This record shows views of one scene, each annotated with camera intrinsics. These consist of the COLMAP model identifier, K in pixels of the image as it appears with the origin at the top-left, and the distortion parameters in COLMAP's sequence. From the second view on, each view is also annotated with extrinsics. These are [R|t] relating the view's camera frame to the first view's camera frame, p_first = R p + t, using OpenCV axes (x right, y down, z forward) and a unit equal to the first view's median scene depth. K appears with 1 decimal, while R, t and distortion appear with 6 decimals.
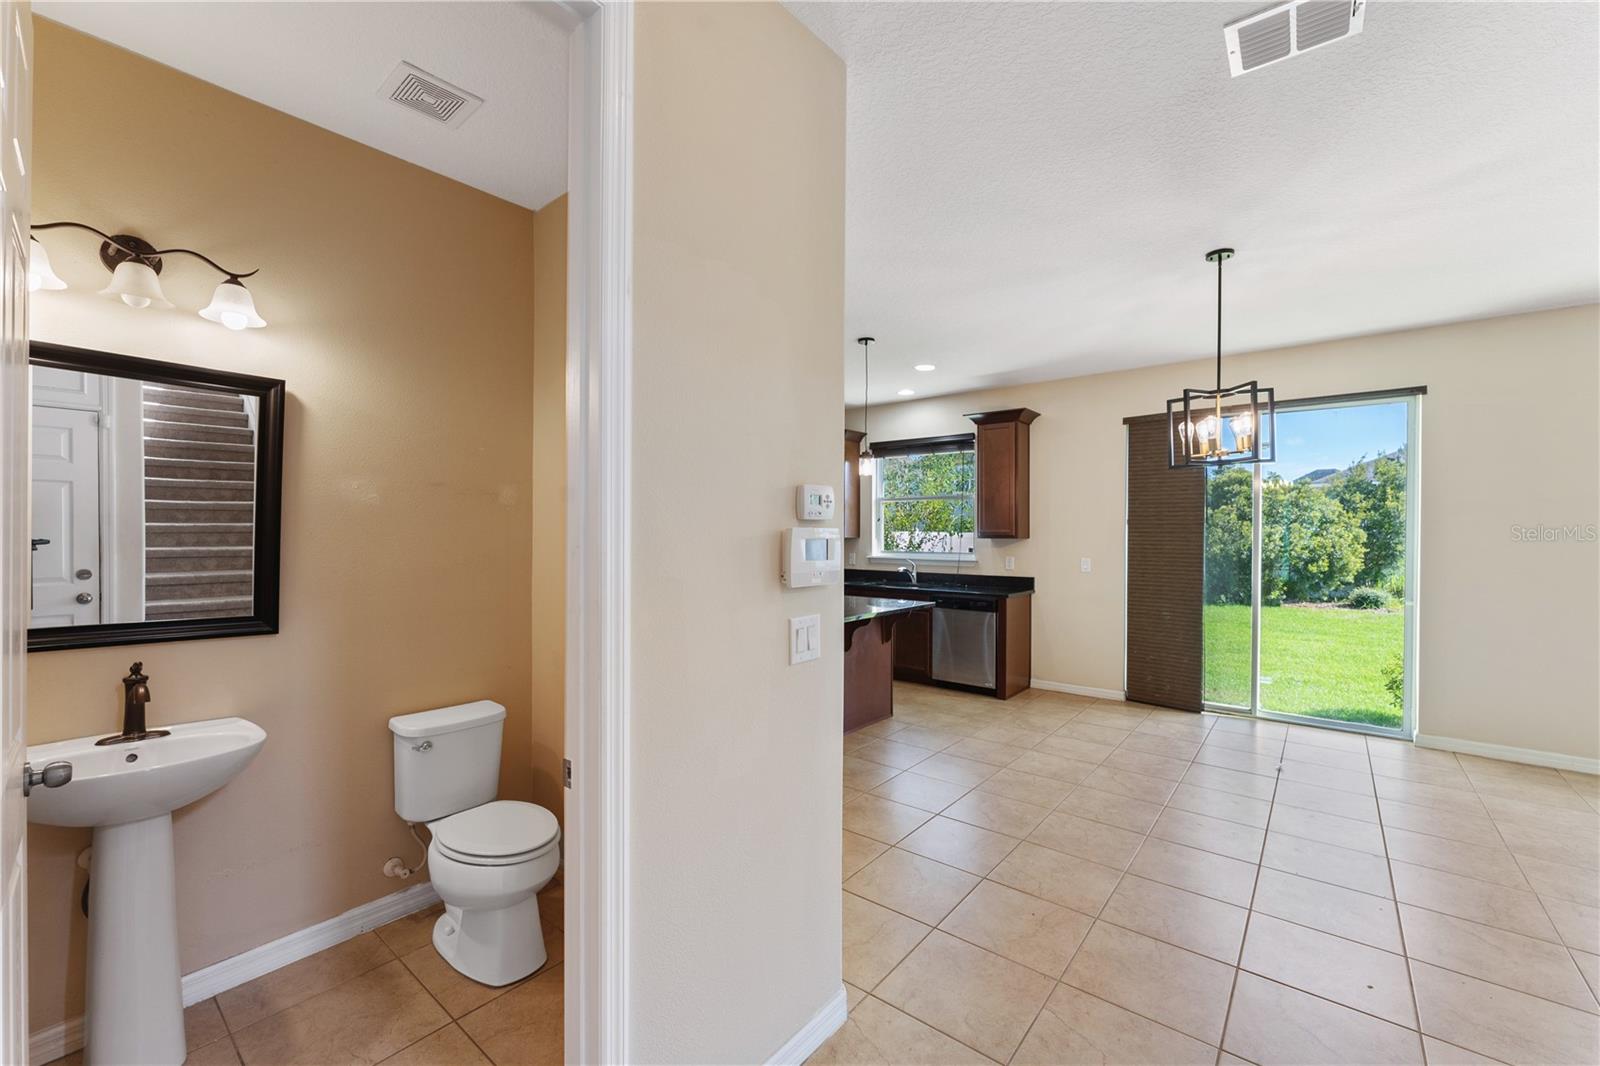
lens RADIAL K [[648.5, 0, 791.3], [0, 648.5, 535.8], [0, 0, 1]] dist [-0.000405, -0.000075]
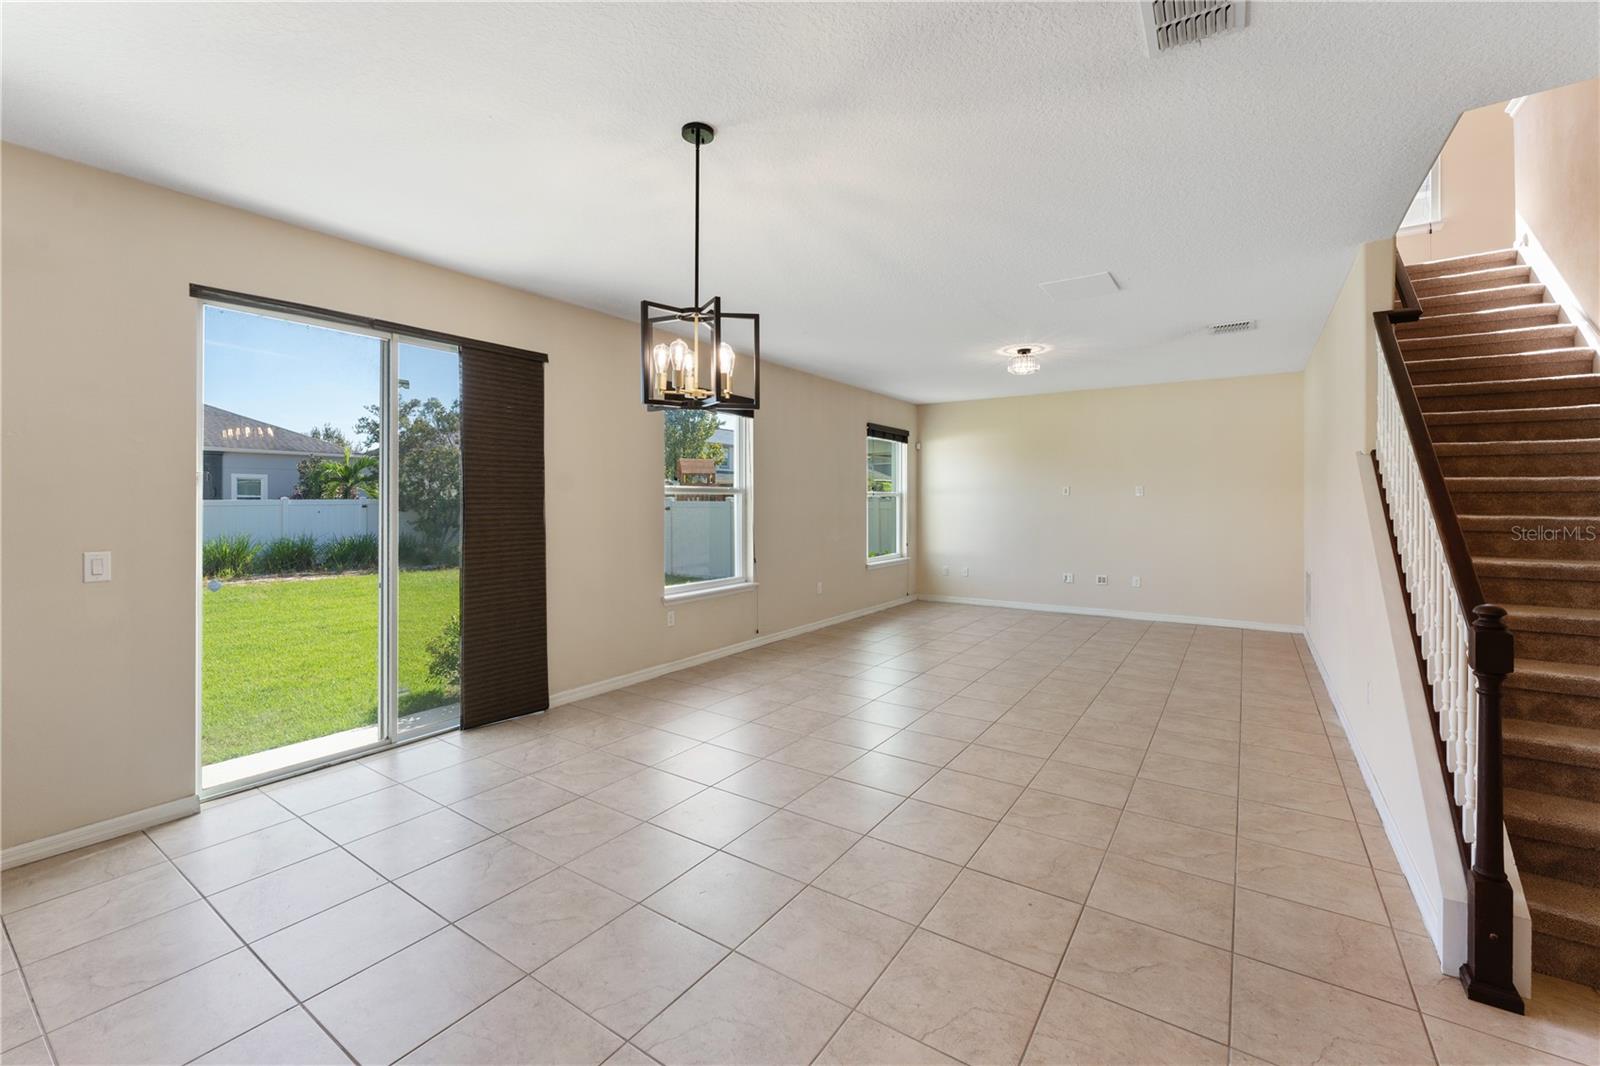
lens RADIAL K [[666.9, 0, 793.1], [0, 666.9, 502.9], [0, 0, 1]] dist [-0.001772, -0.000155]
pose [[-0.081350, -0.006905, 0.996662, -0.063531], [0.008134, 0.999938, 0.007592, -0.001063], [-0.996652, 0.008725, -0.081289, 0.457407]]
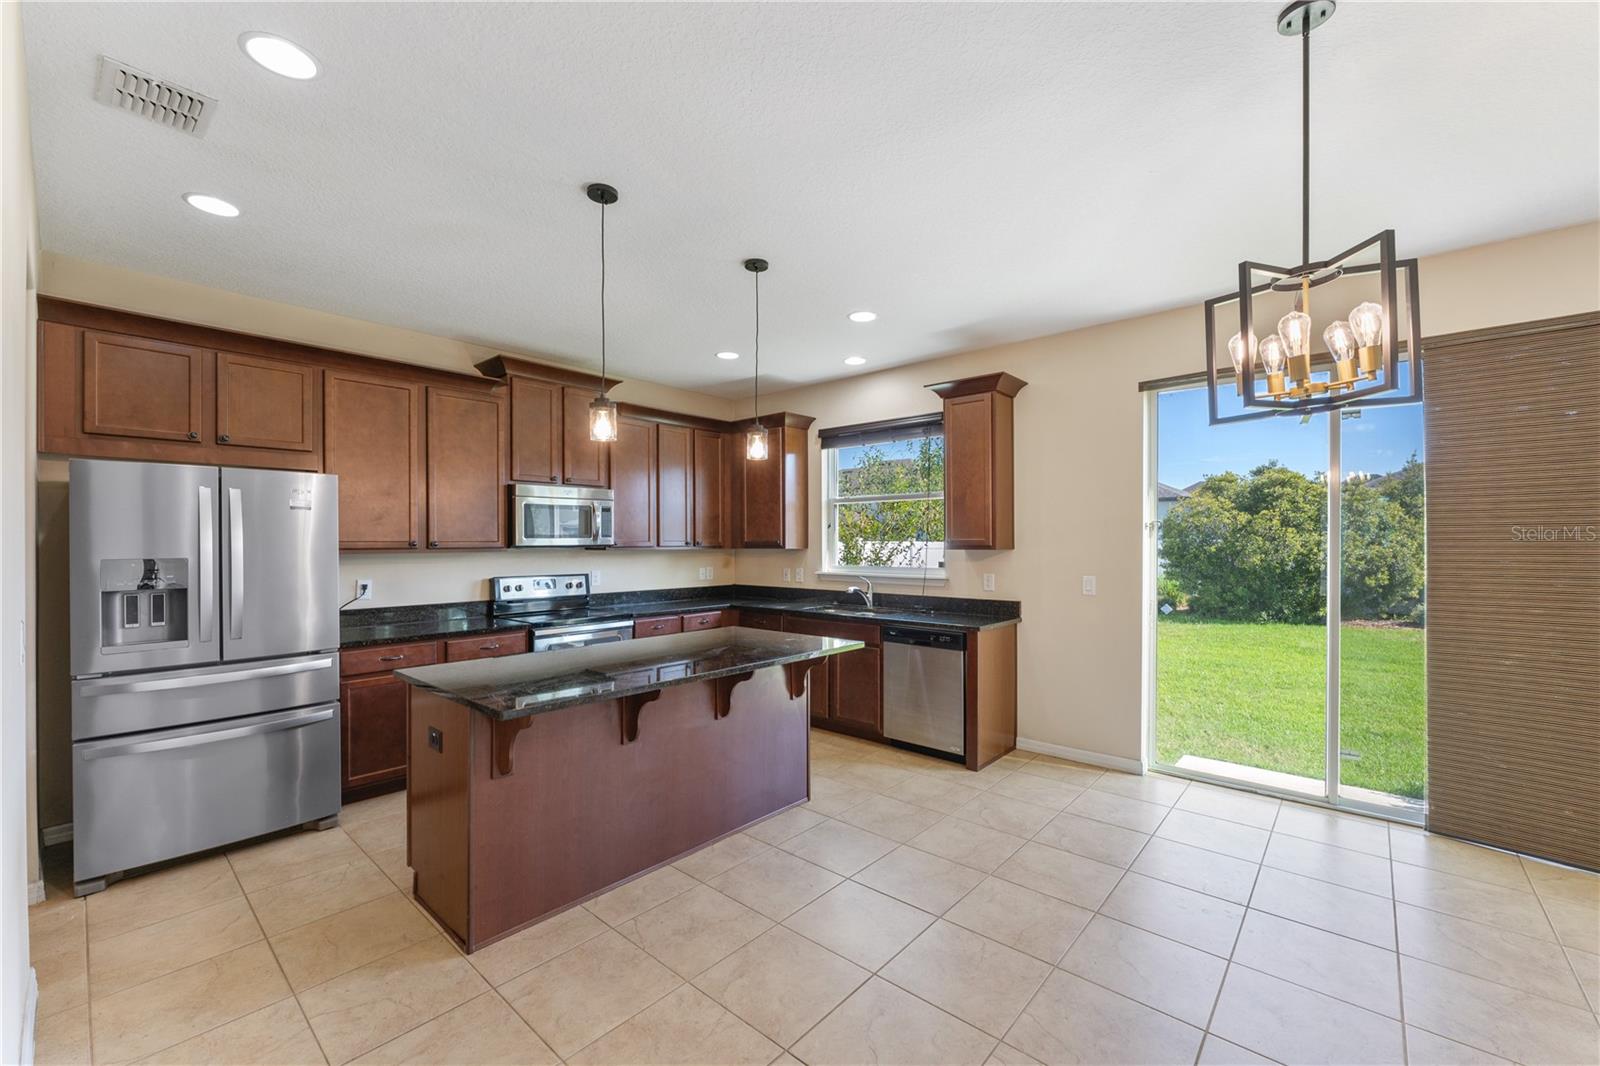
lens RADIAL K [[644.6, 0, 792.5], [0, 644.6, 542.4], [0, 0, 1]] dist [-0.000160, 0.000005]
pose [[0.999381, -0.003982, -0.034963, 0.124457], [0.003770, 0.999974, -0.006123, -0.000182], [0.034986, 0.005987, 0.999370, 0.222980]]
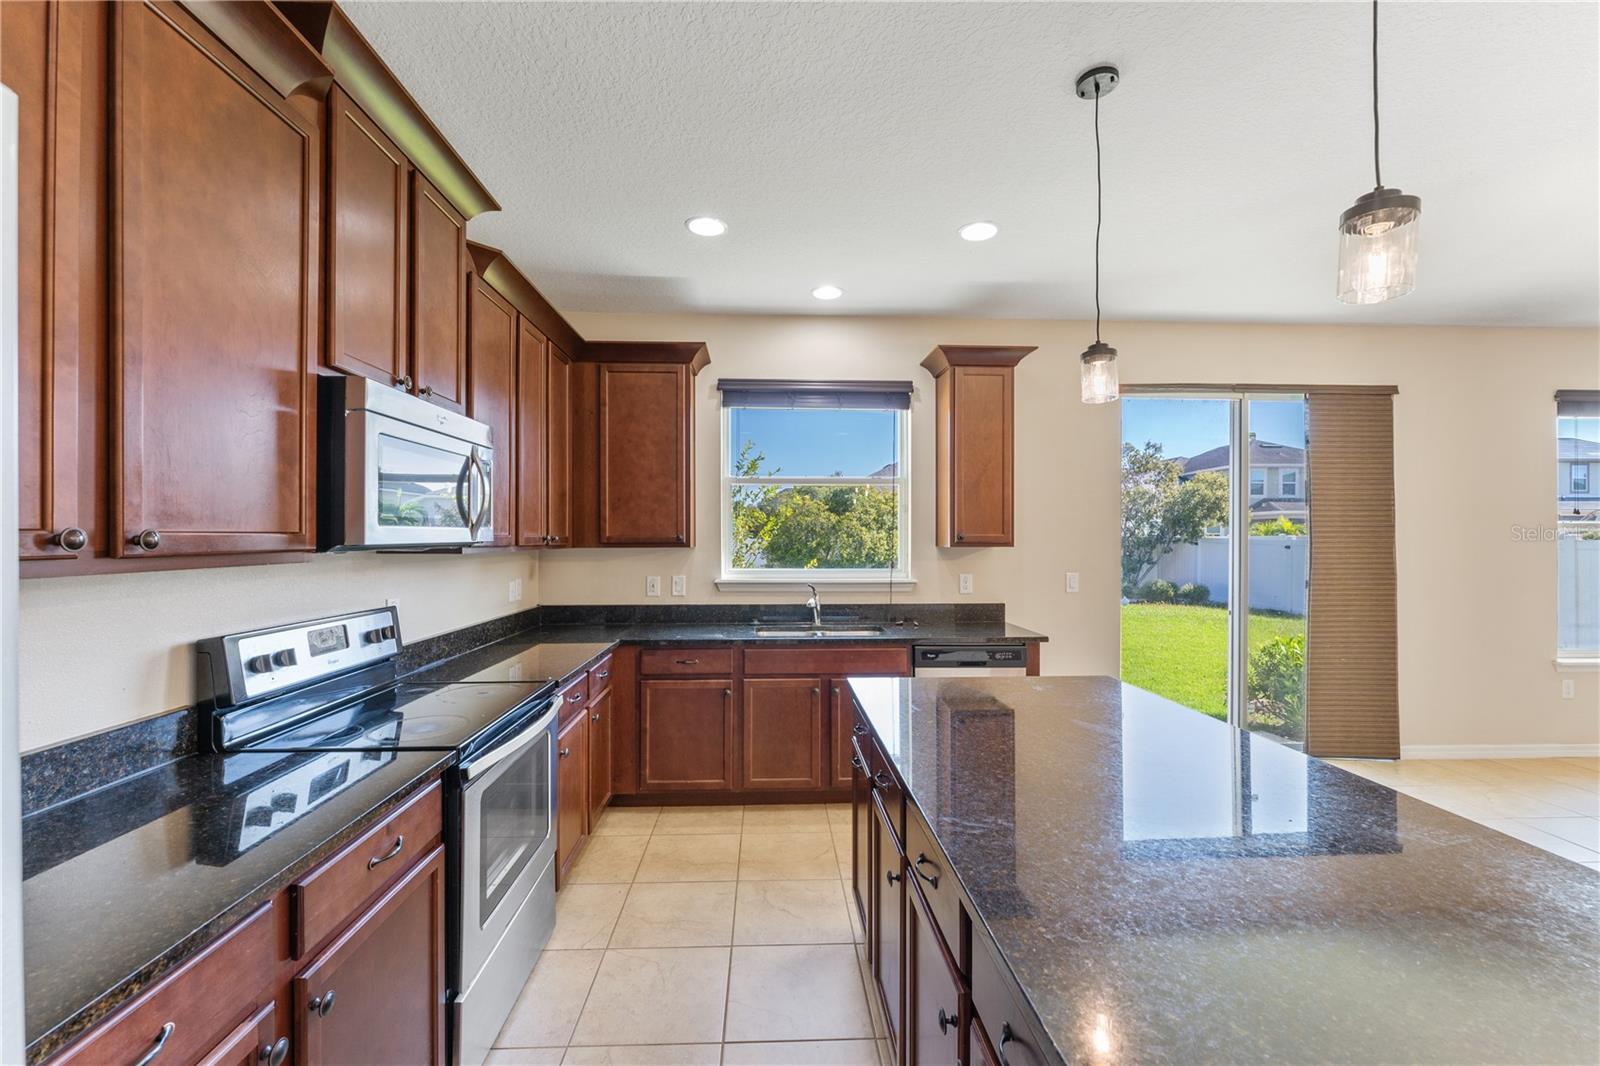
lens RADIAL K [[648.5, 0, 791.3], [0, 648.5, 535.8], [0, 0, 1]] dist [-0.000405, -0.000075]
pose [[0.743817, 0.000114, 0.668384, -0.224428], [0.005841, 0.999961, -0.006670, -0.003026], [-0.668358, 0.008865, 0.743787, 0.579445]]
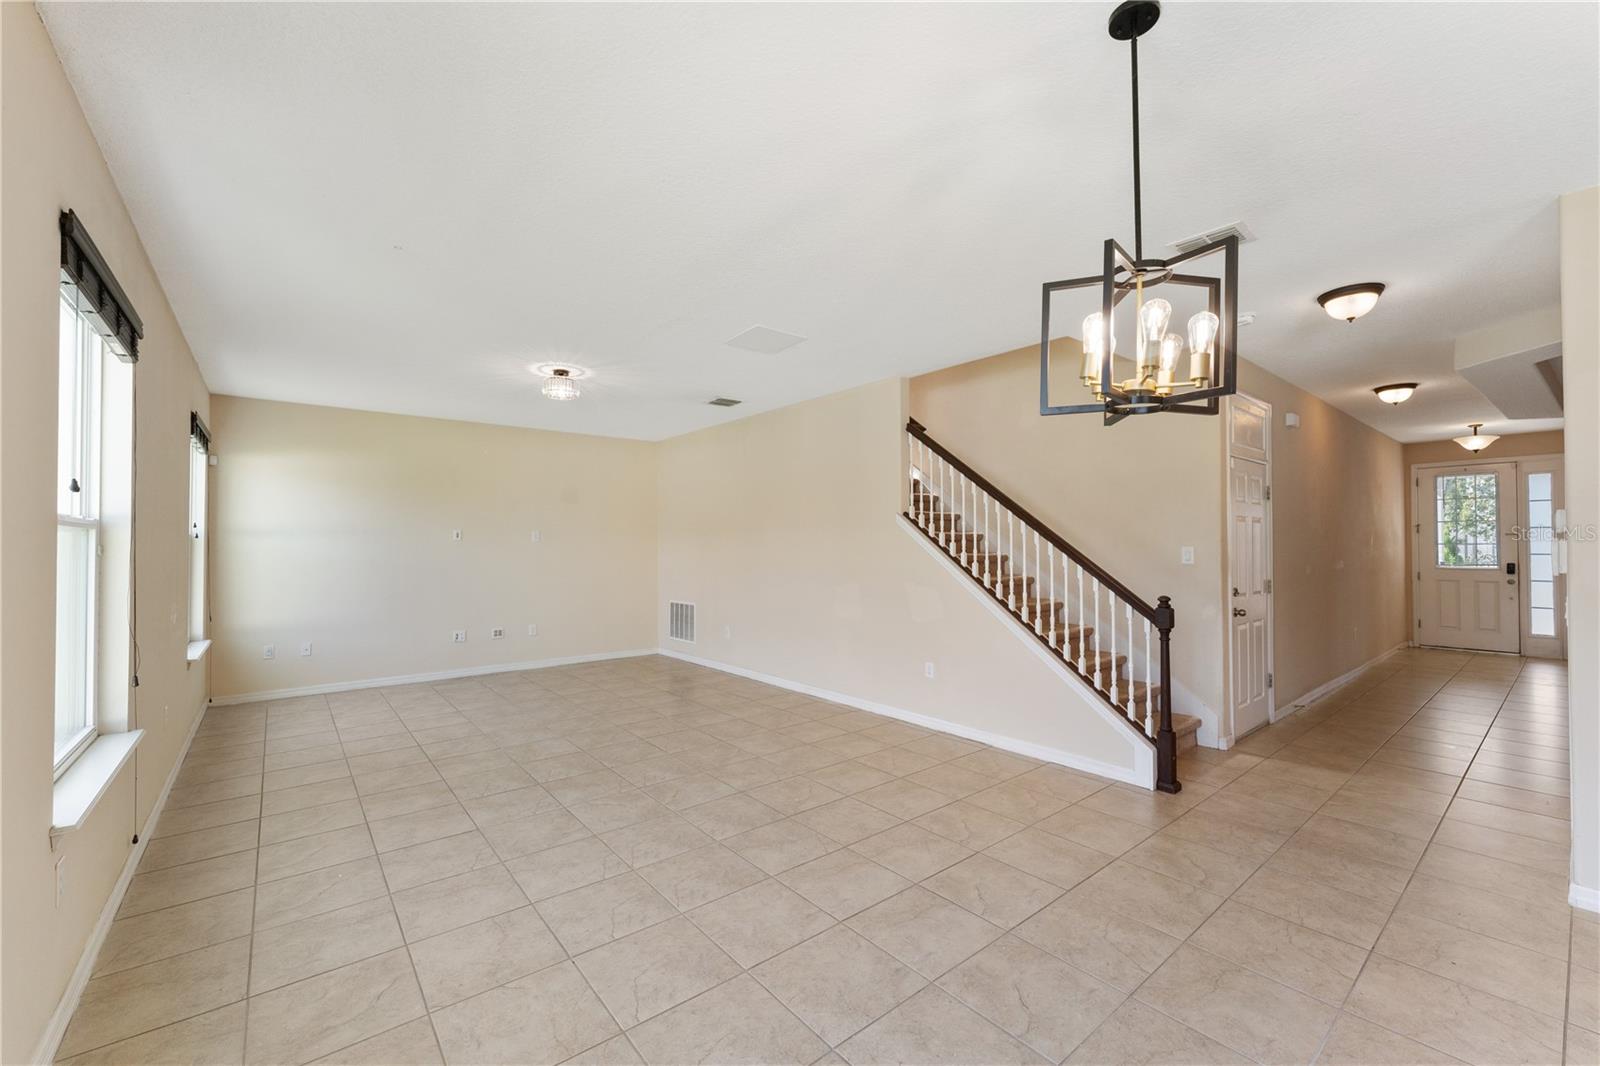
lens RADIAL K [[648.5, 0, 791.3], [0, 648.5, 535.8], [0, 0, 1]] dist [-0.000405, -0.000075]
pose [[-0.979975, -0.000082, 0.199121, 0.398431], [-0.001159, 0.999985, -0.005291, -0.002811], [-0.199117, -0.005416, -0.979961, 0.754809]]
